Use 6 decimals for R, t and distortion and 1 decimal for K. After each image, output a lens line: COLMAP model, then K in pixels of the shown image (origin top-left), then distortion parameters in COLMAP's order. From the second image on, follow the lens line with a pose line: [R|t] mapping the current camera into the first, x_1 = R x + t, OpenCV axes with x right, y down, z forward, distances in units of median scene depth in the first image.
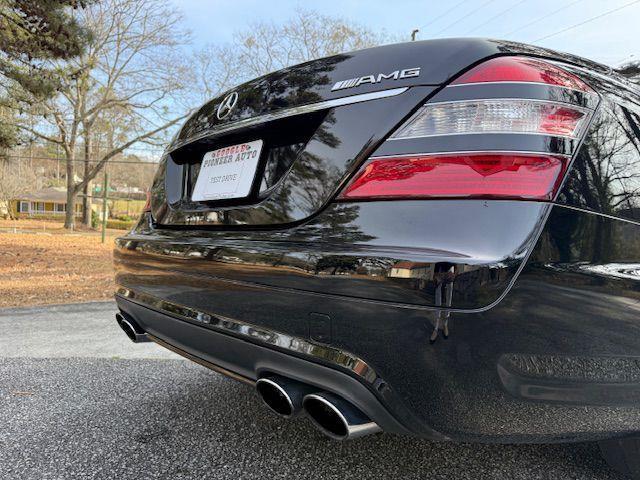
lens RADIAL K [[460.5, 0, 323.0], [0, 460.5, 235.8], [0, 0, 1]] dist [0.004799, -0.005621]
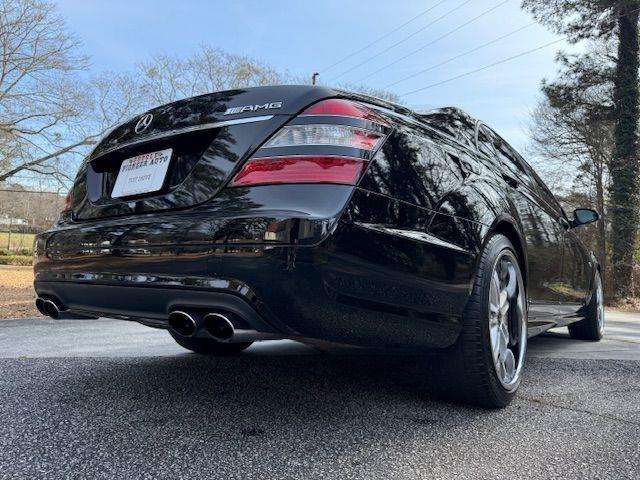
lens RADIAL K [[457.3, 0, 320.1], [0, 457.3, 240.2], [0, 0, 1]] dist [0.008141, -0.006624]
pose [[0.980610, -0.000935, 0.195967, 0.022104], [0.013255, 0.998015, -0.061569, 0.112344], [-0.195520, 0.062973, 0.978676, -0.289026]]
